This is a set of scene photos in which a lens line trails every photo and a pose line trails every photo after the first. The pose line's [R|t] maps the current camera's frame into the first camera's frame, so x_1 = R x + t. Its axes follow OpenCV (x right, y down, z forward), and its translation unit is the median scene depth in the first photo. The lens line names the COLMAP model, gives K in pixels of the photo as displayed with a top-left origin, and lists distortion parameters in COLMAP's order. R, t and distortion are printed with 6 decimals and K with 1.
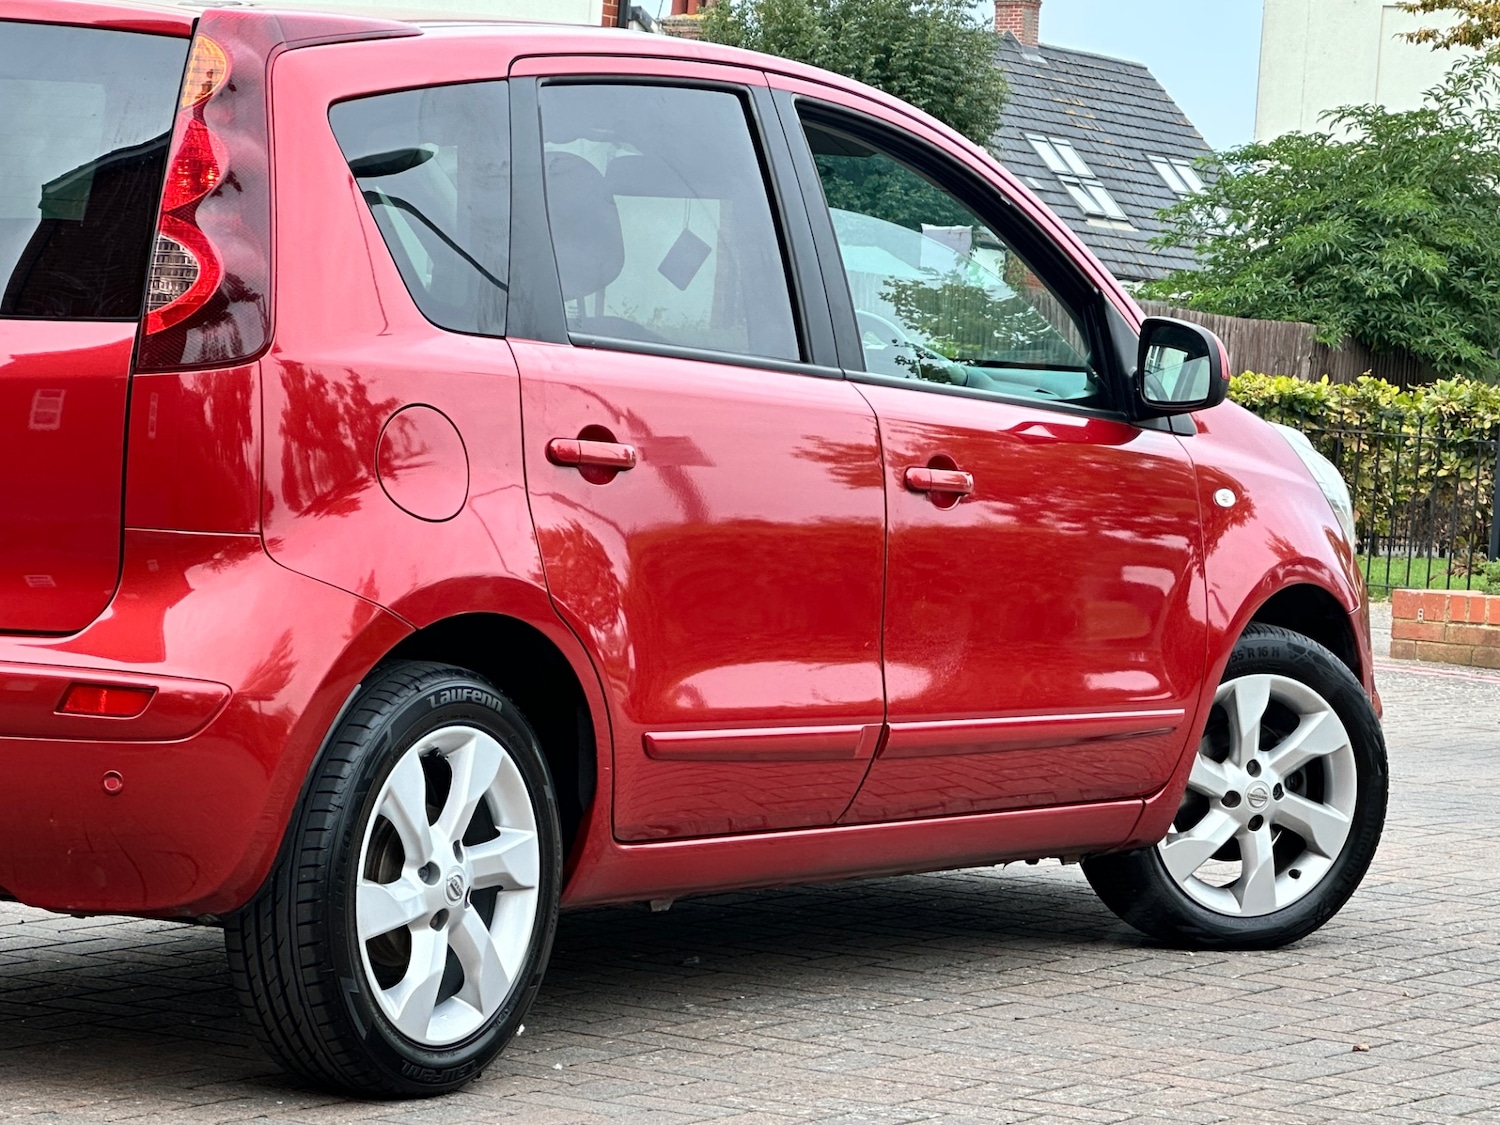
lens RADIAL K [[4789.9, 0, 750.7], [0, 4789.9, 607.8], [0, 0, 1]] dist [-0.304951, 8.840021]
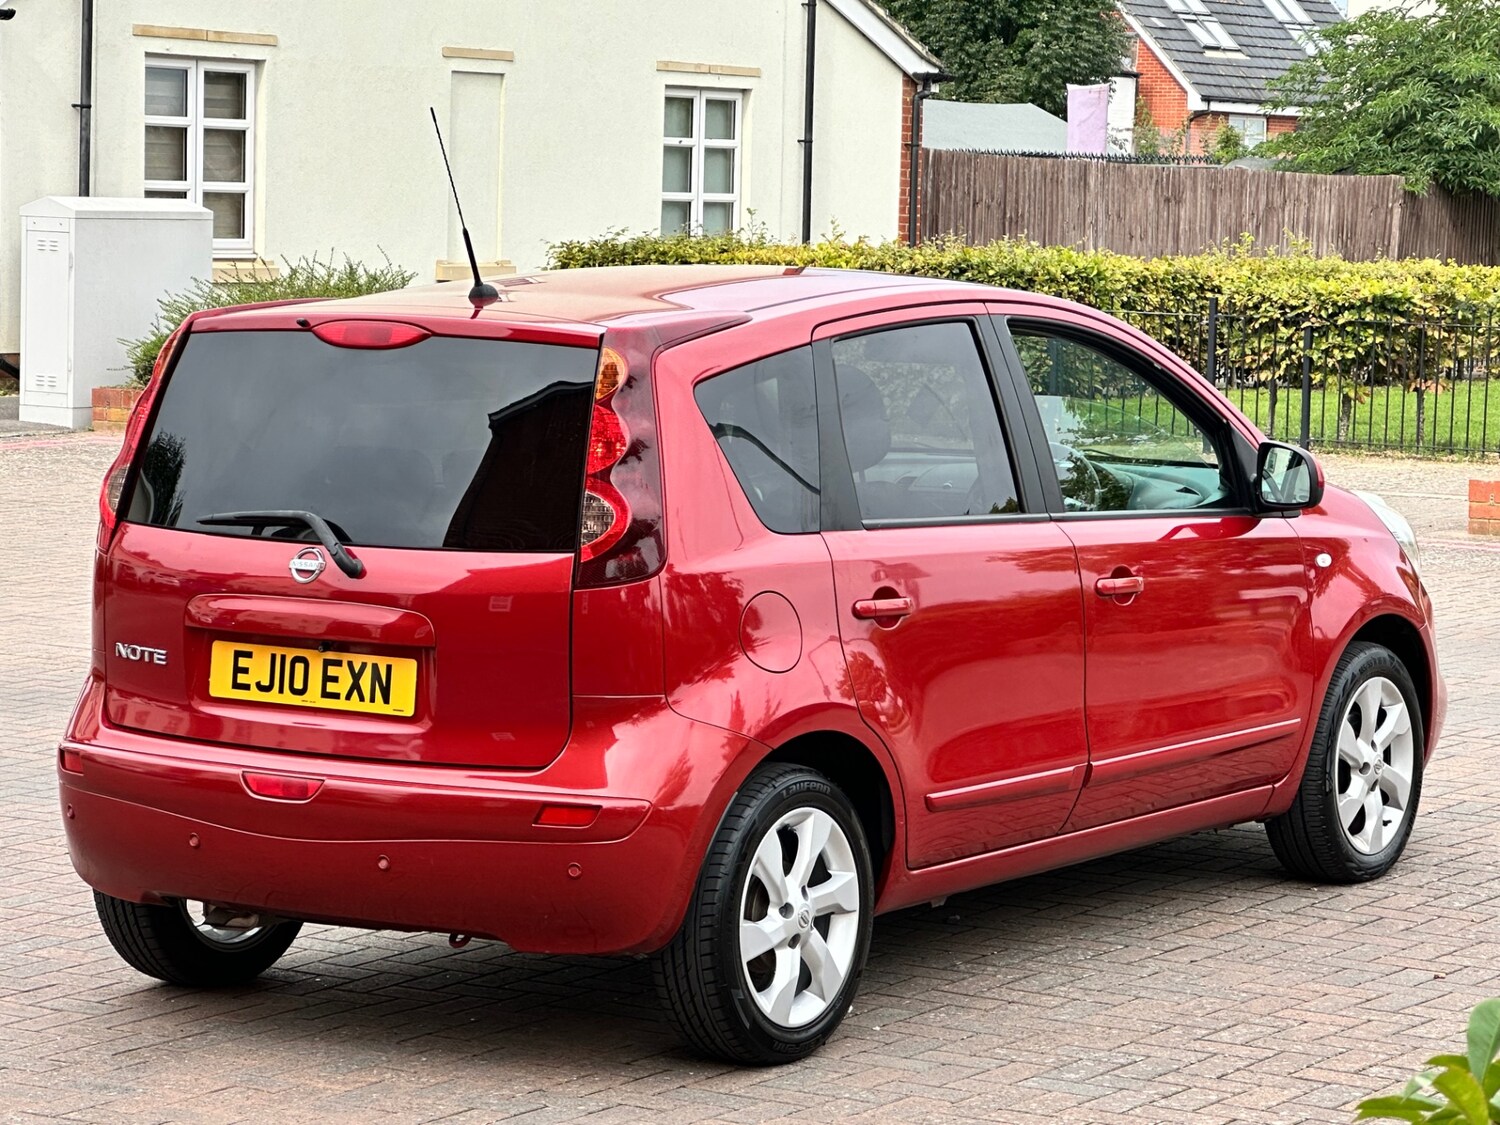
lens RADIAL K [[4076.1, 0, 750.0], [0, 4076.1, 562.5], [0, 0, 1]] dist [-0.183109, 5.059450]
pose [[0.998069, -0.042097, -0.045683, -0.013494], [0.043782, 0.998373, 0.036530, -0.075615], [0.044070, -0.038460, 0.998288, -0.183877]]
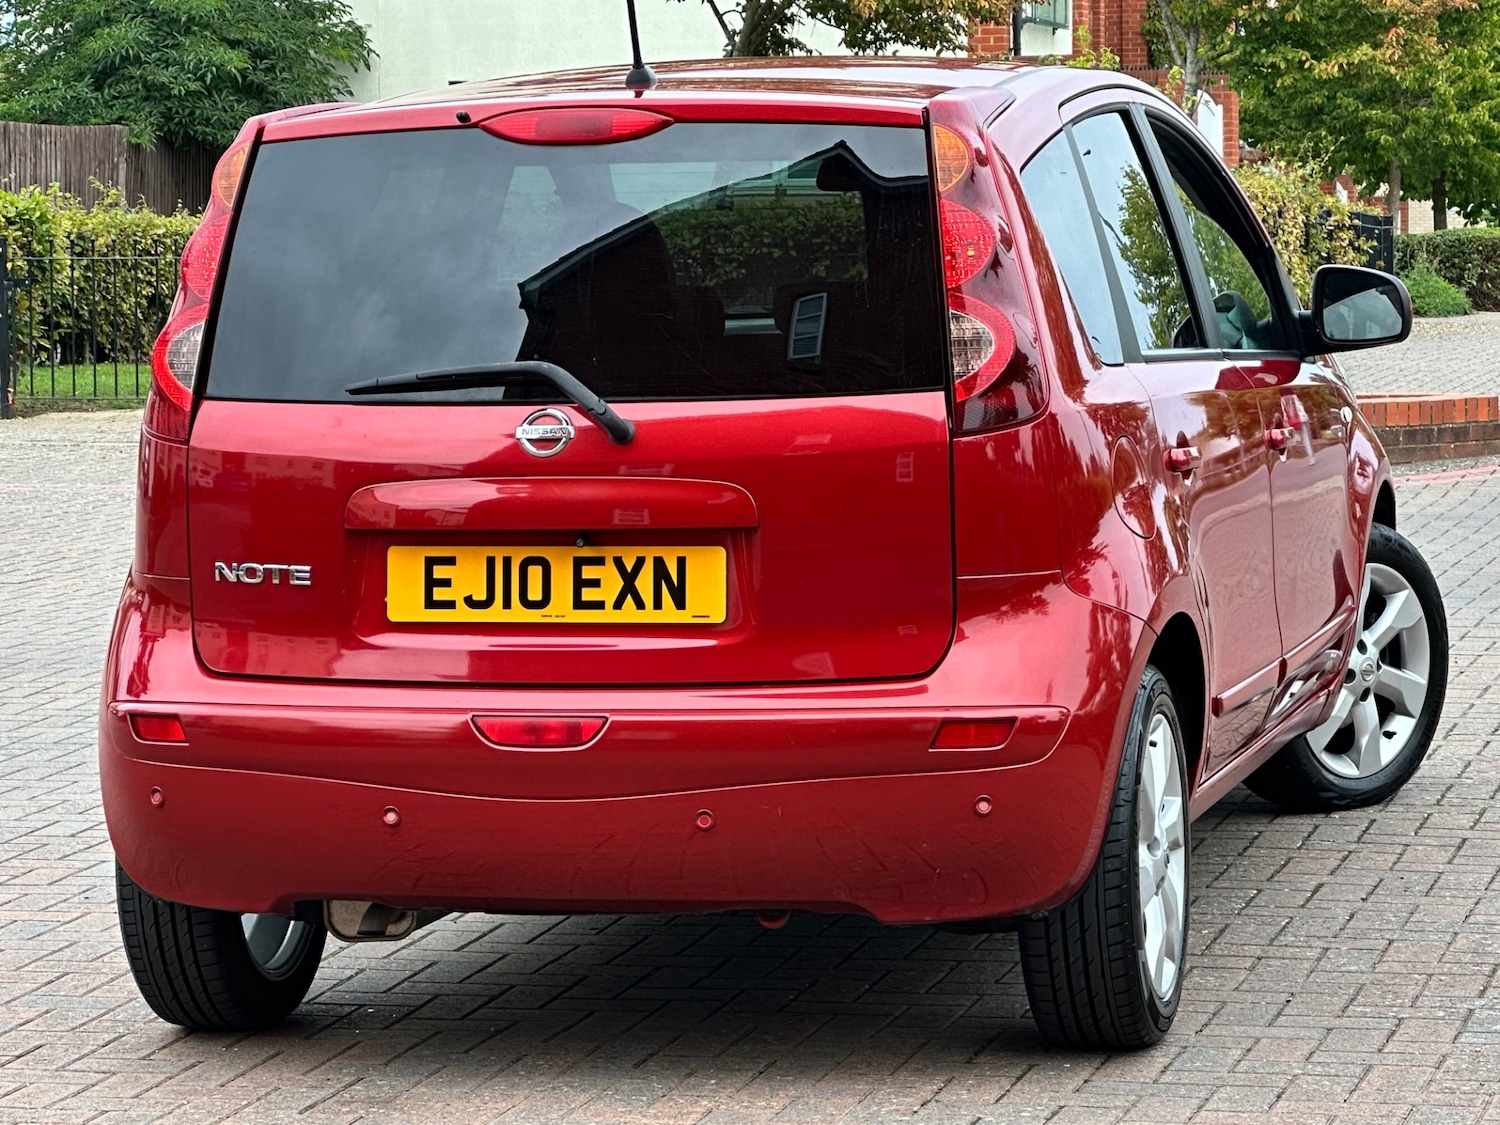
lens RADIAL K [[4658.7, 0, 750.0], [0, 4658.7, 562.5], [0, 0, 1]] dist [-0.168030, 6.793455]
pose [[0.957004, -0.100596, 0.272073, -0.355760], [0.089729, 0.994601, 0.052126, -0.061021], [-0.275848, -0.025472, 0.960864, -0.023494]]
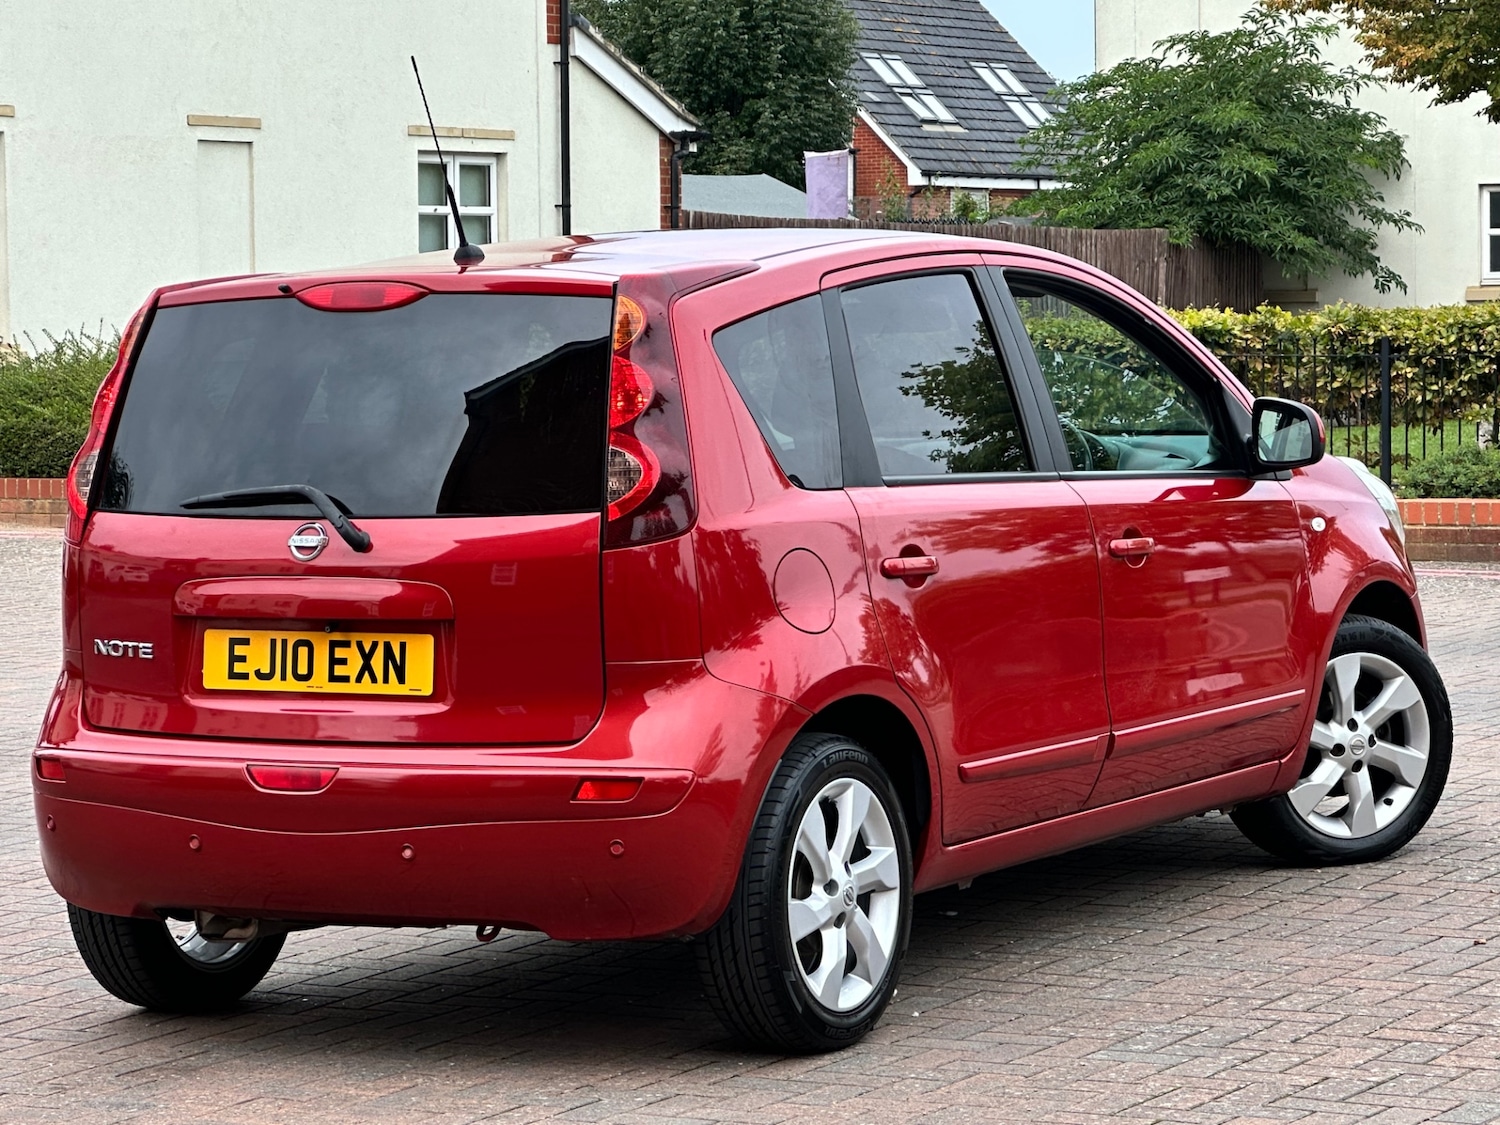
lens RADIAL K [[4280.3, 0, 750.0], [0, 4280.3, 562.5], [0, 0, 1]] dist [-0.415223, 9.440715]
pose [[0.996248, -0.084179, 0.020073, -0.084414], [0.083861, 0.996346, 0.016178, -0.046569], [-0.021361, -0.014434, 0.999668, -0.175027]]
